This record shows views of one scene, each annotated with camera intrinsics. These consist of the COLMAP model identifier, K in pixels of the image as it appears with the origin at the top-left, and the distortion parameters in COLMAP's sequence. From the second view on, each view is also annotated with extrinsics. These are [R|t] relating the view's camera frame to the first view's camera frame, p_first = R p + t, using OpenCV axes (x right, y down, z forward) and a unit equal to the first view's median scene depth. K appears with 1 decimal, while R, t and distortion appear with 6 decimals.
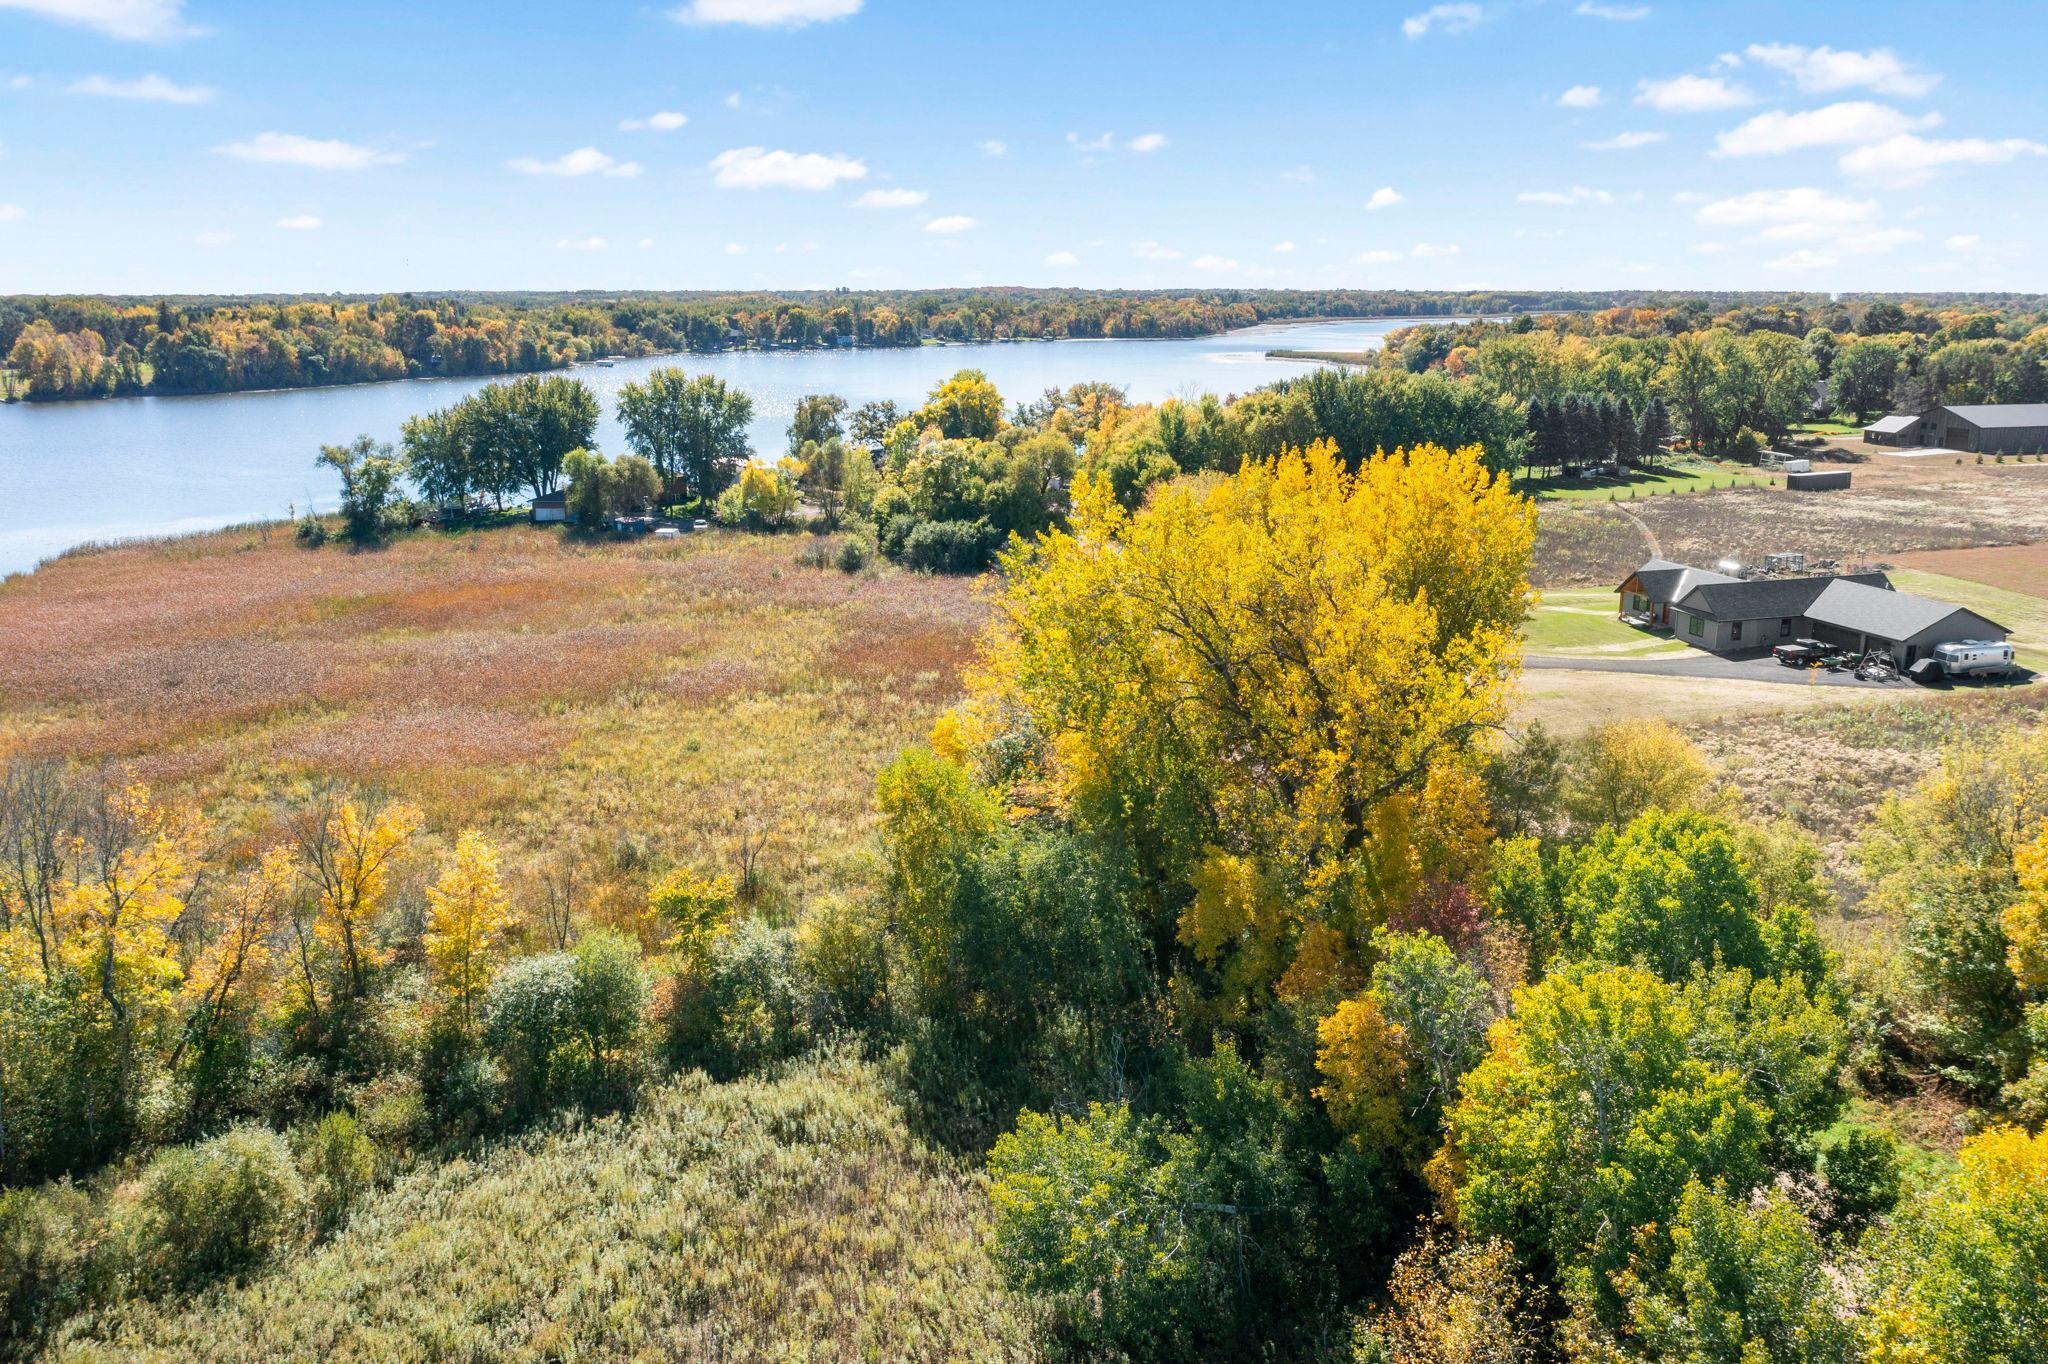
lens RADIAL K [[1615.5, 0, 1022.6], [0, 1615.5, 669.5], [0, 0, 1]] dist [-0.024100, 0.000153]
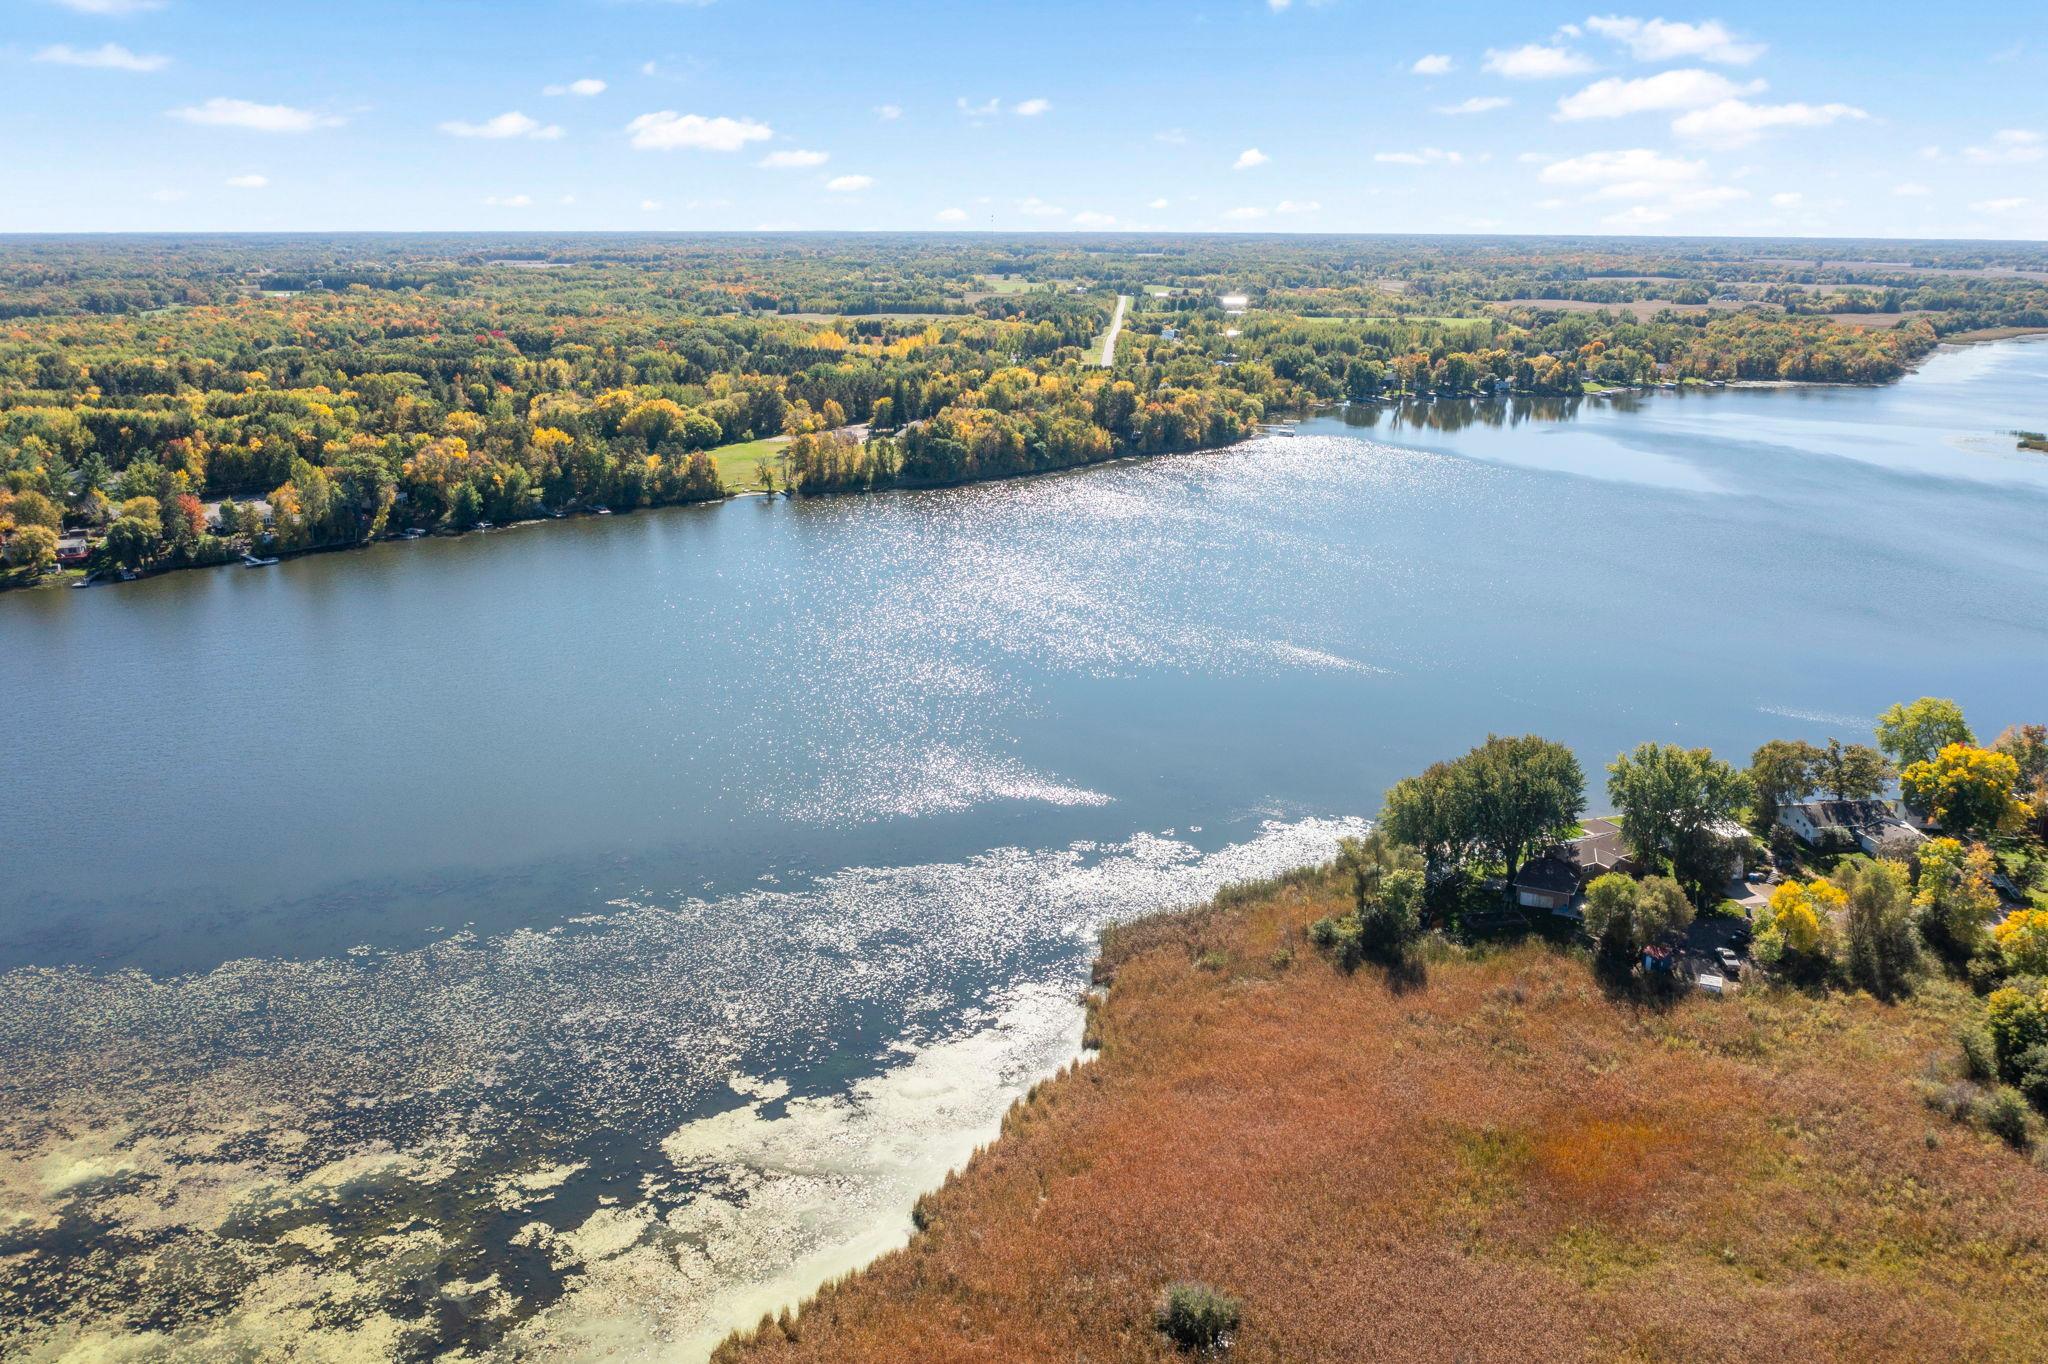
lens RADIAL K [[1615.5, 0, 1022.6], [0, 1615.5, 669.5], [0, 0, 1]] dist [-0.024100, 0.000153]
pose [[0.948261, 0.090601, -0.304291, -0.342860], [-0.079060, 0.995612, 0.050066, -0.289867], [0.307491, -0.023419, 0.951263, 0.003623]]
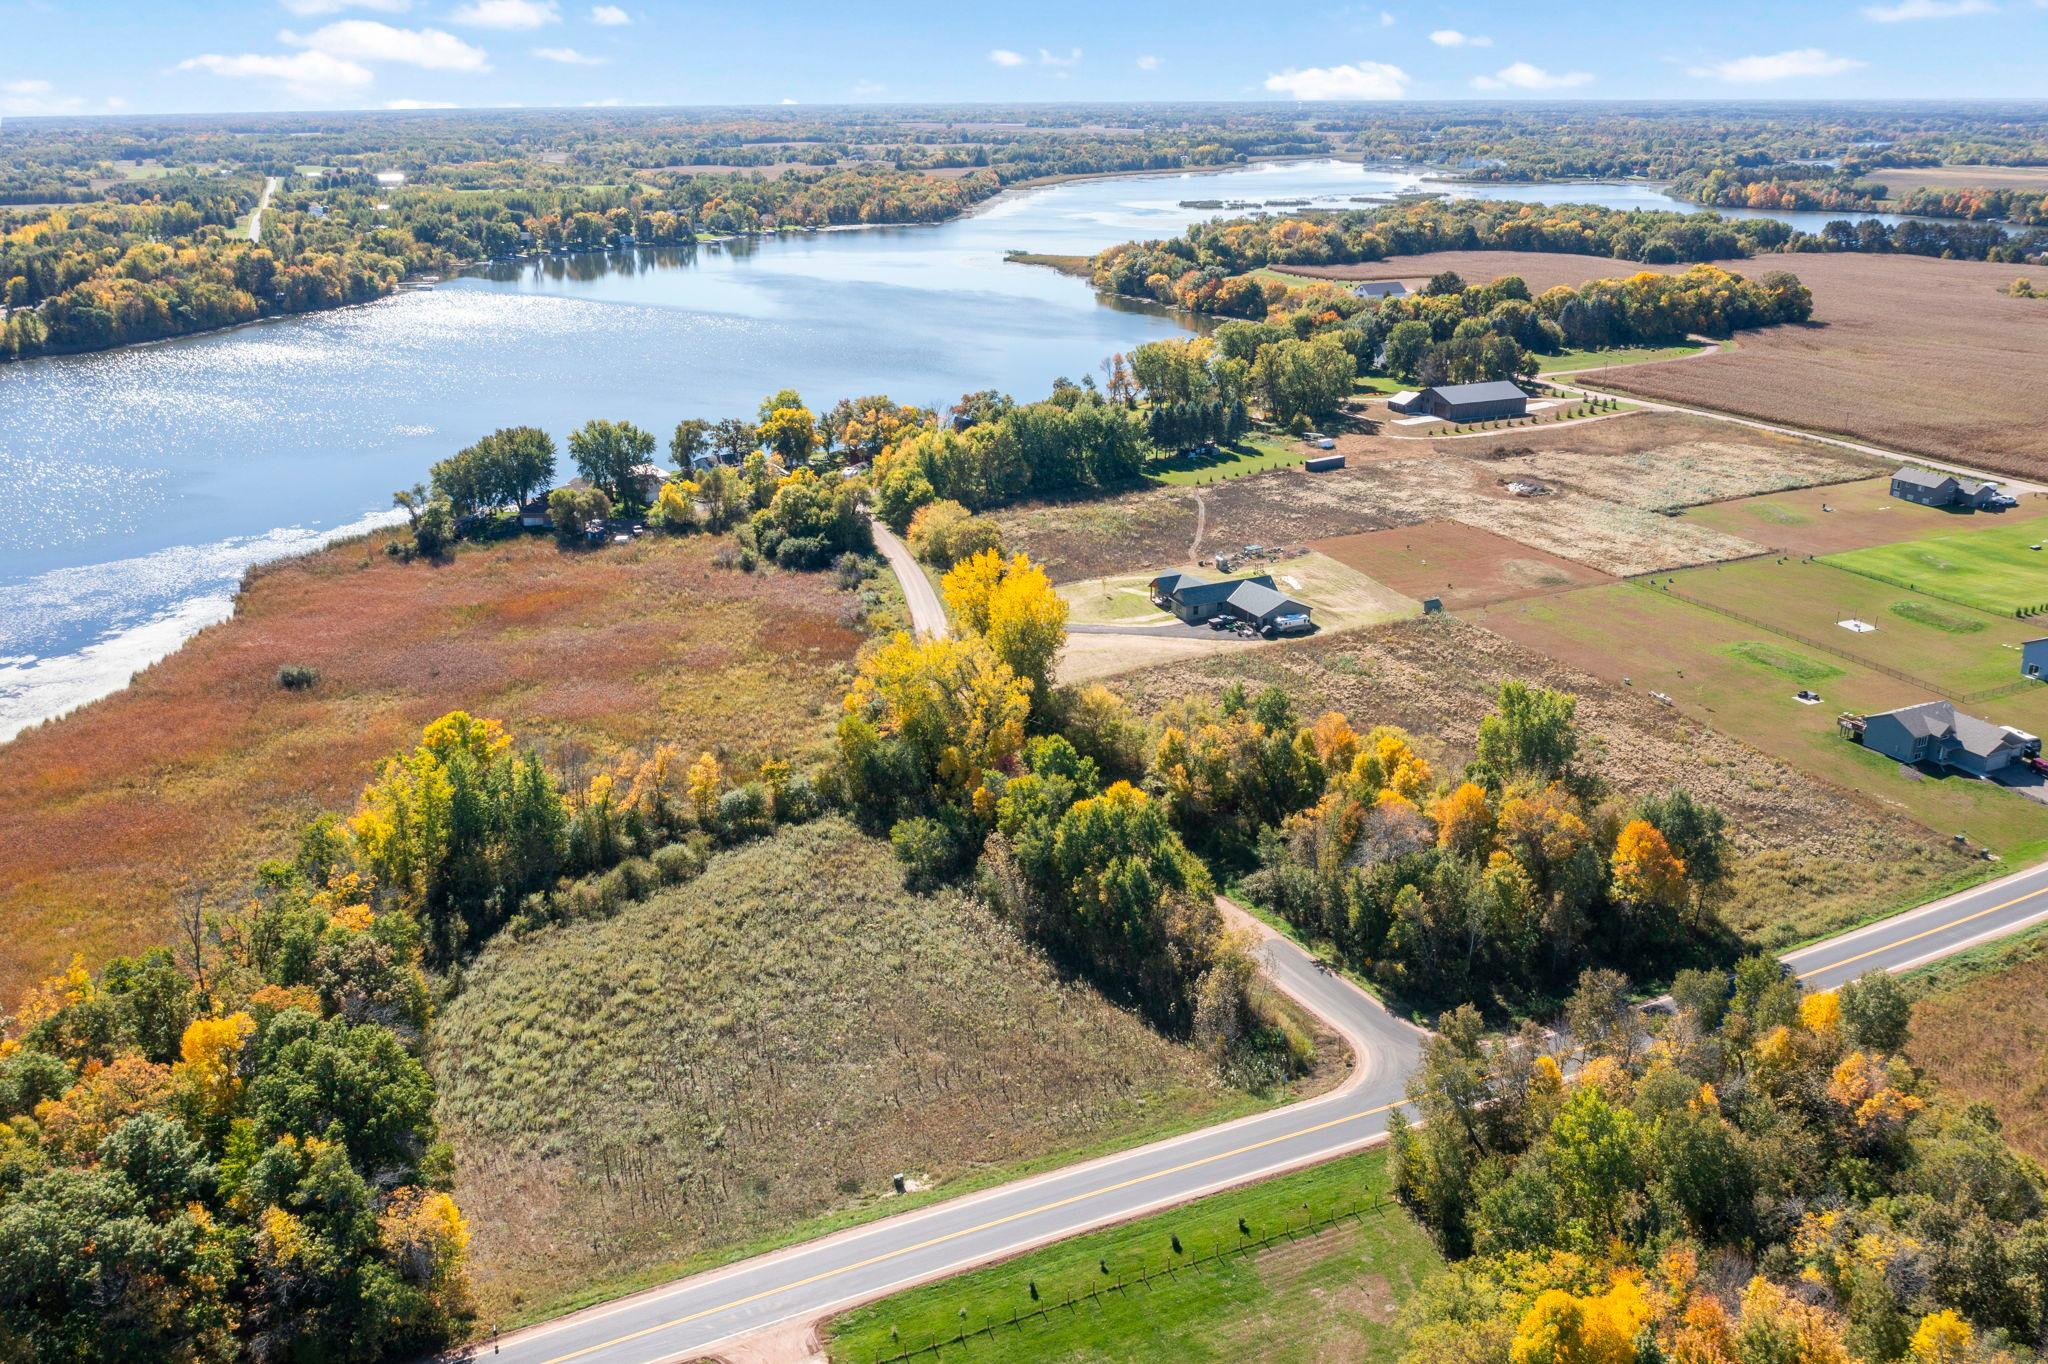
lens RADIAL K [[1615.5, 0, 1022.6], [0, 1615.5, 669.5], [0, 0, 1]] dist [-0.024100, 0.000153]
pose [[0.988765, -0.053449, 0.139595, -0.056128], [0.037670, 0.992843, 0.113328, -0.127930], [-0.144653, -0.106796, 0.983702, -0.701693]]
